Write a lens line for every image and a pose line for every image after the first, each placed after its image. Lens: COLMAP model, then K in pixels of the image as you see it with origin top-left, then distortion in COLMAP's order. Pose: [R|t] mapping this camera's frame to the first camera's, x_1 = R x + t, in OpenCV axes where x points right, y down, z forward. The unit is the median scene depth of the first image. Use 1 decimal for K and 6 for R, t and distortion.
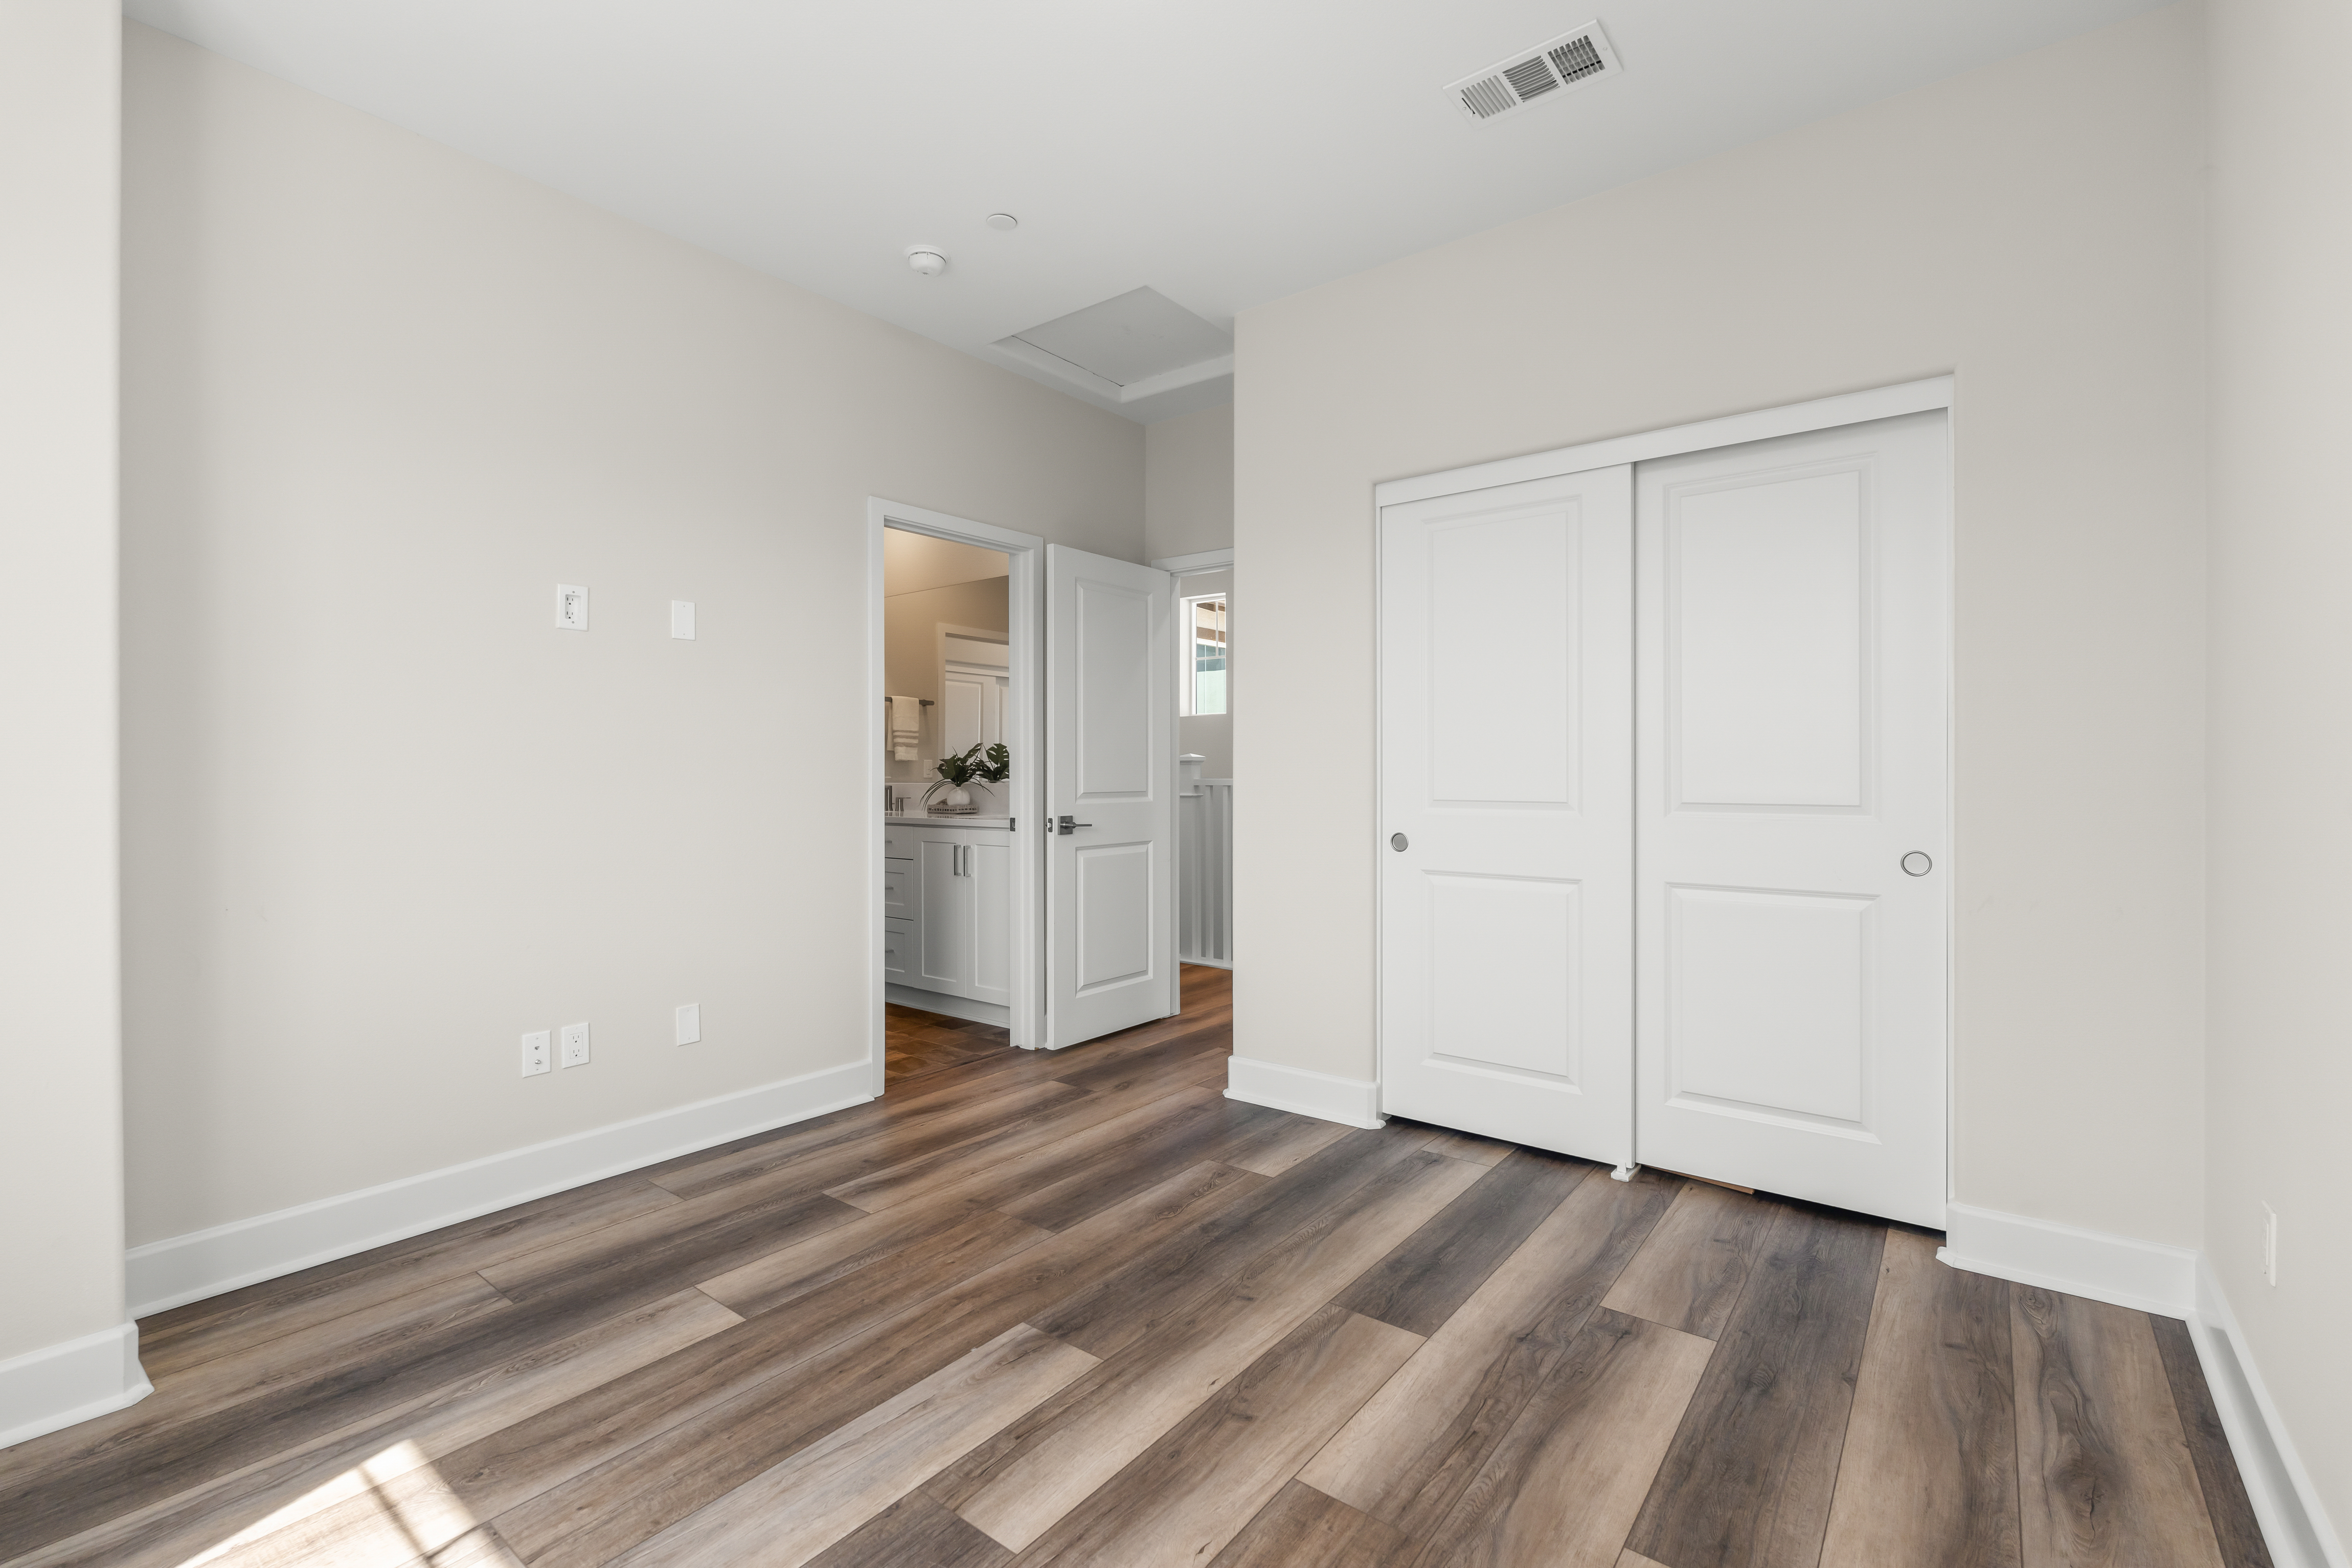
lens RADIAL K [[1045.4, 0, 1176.0], [0, 1045.4, 784.0], [0, 0, 1]] dist [-0.001506, 0.000025]
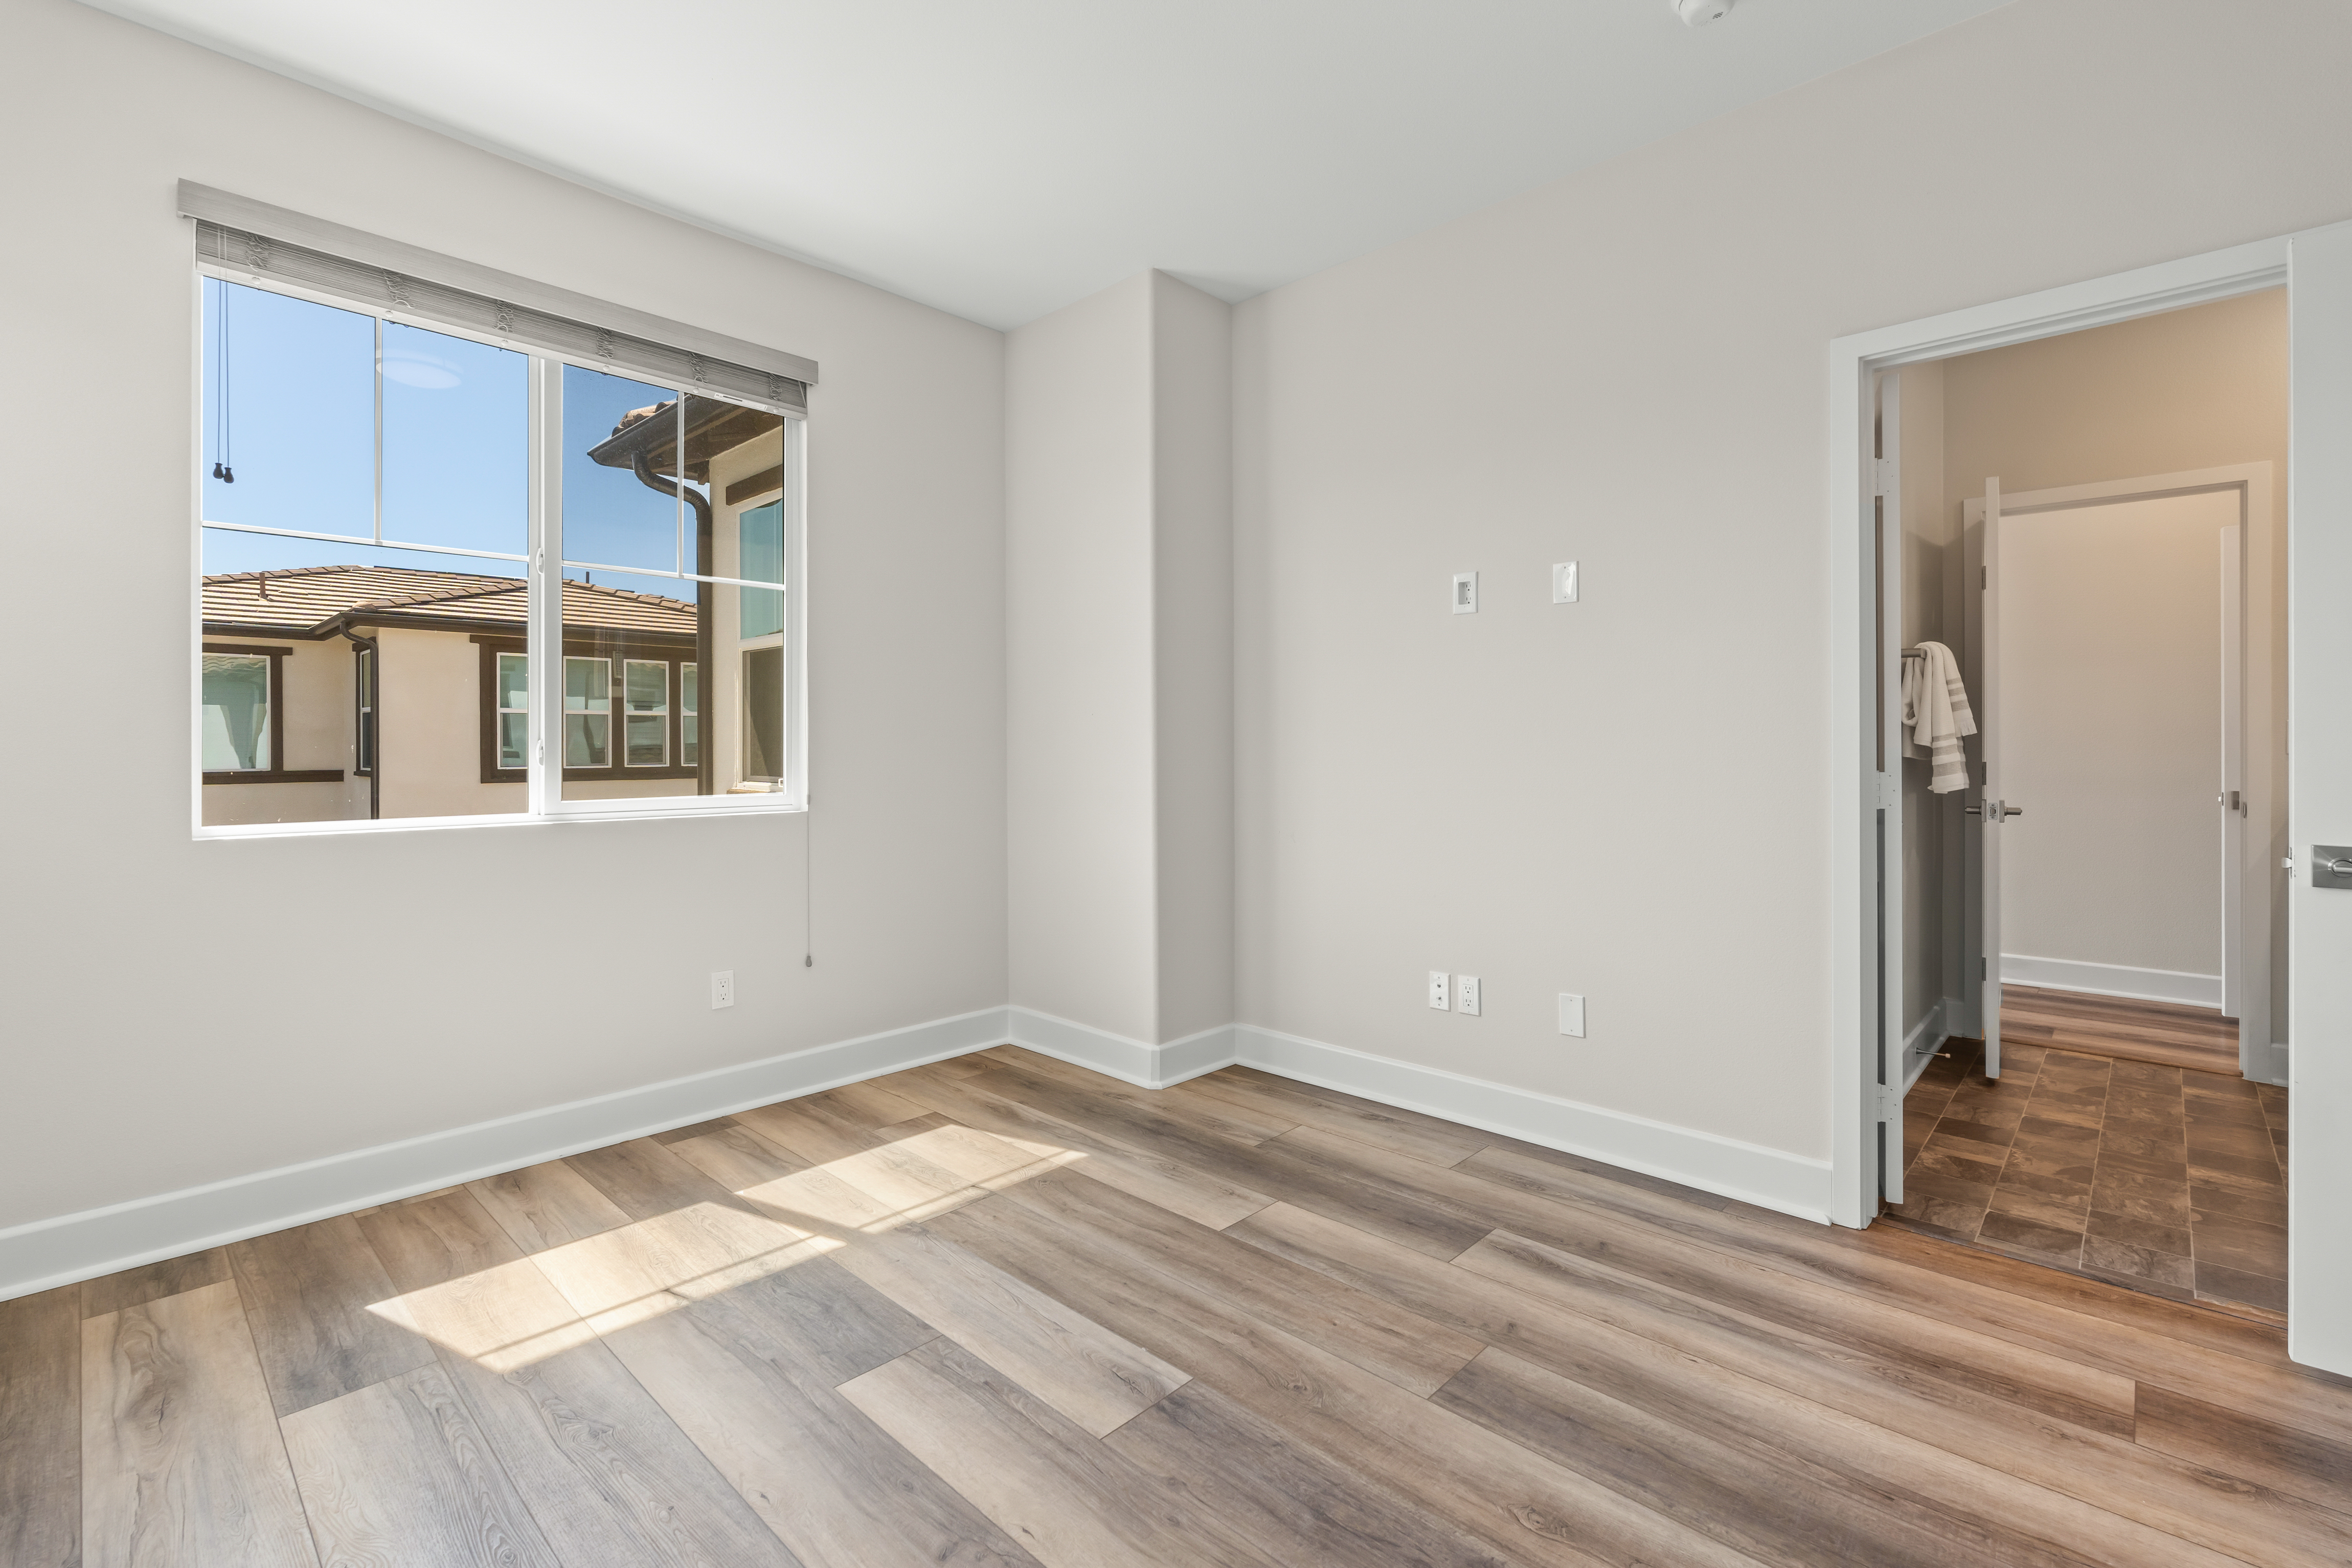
lens RADIAL K [[1045.4, 0, 1176.0], [0, 1045.4, 784.0], [0, 0, 1]] dist [-0.001506, 0.000025]
pose [[-0.103139, 0.038775, -0.993911, 0.623159], [-0.009042, 0.999162, 0.039918, -0.012931], [0.994626, 0.013104, -0.102702, 0.949180]]
